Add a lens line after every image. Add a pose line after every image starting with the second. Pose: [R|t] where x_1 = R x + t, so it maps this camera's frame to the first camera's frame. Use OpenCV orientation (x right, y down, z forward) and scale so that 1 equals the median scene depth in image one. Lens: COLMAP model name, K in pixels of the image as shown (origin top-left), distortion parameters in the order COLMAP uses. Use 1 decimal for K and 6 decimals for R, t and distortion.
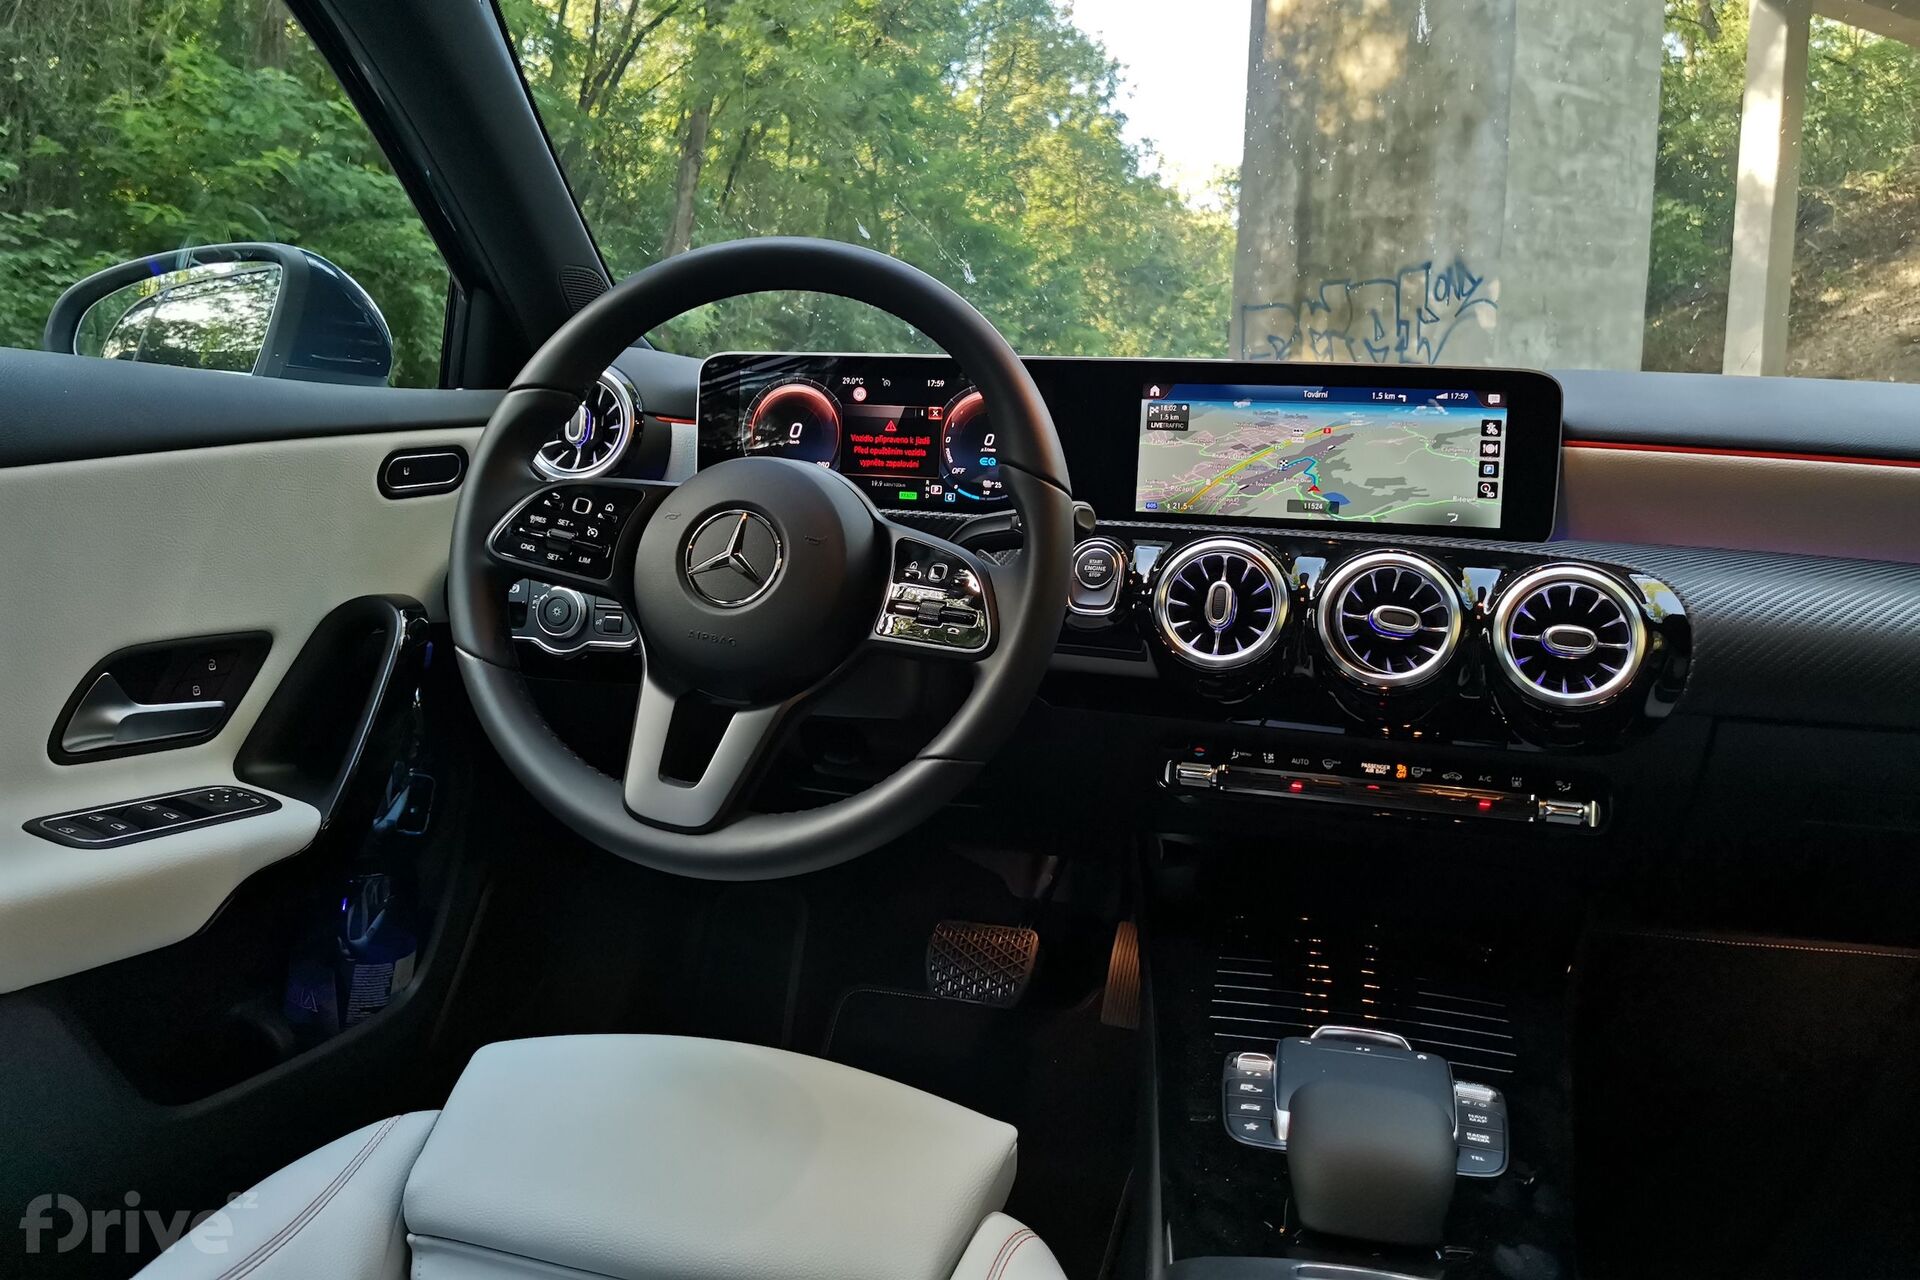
lens RADIAL K [[1459.1, 0, 963.7], [0, 1459.1, 547.9], [0, 0, 1]] dist [0.047948, -0.147328]
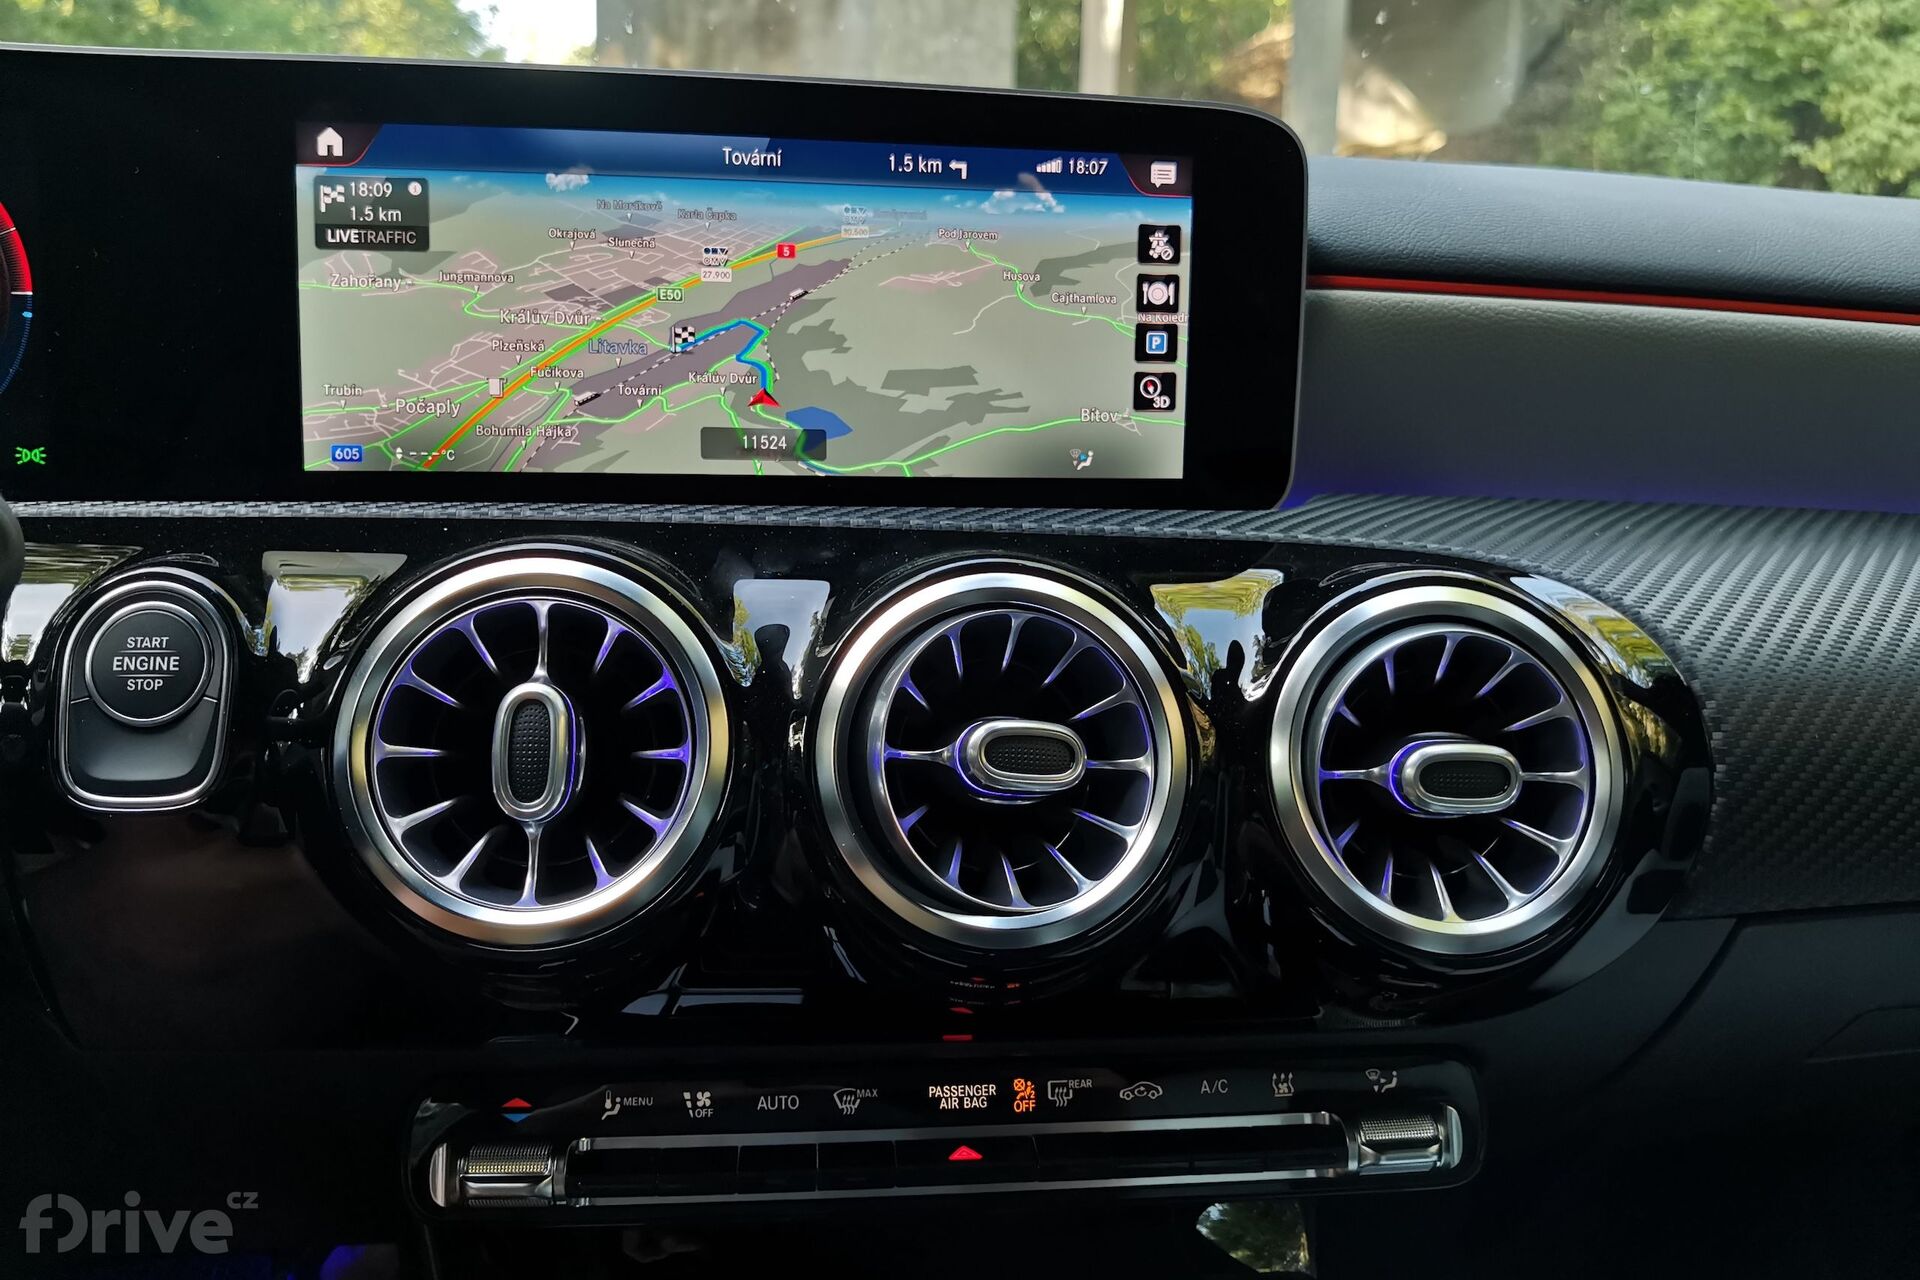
lens RADIAL K [[1517.4, 0, 960.0], [0, 1517.4, 640.0], [0, 0, 1]] dist [0.095903, -0.369583]
pose [[0.916913, -0.087344, 0.389411, 0.122381], [0.041779, 0.991403, 0.123996, -0.024695], [-0.396894, -0.097424, 0.912679, 0.601261]]
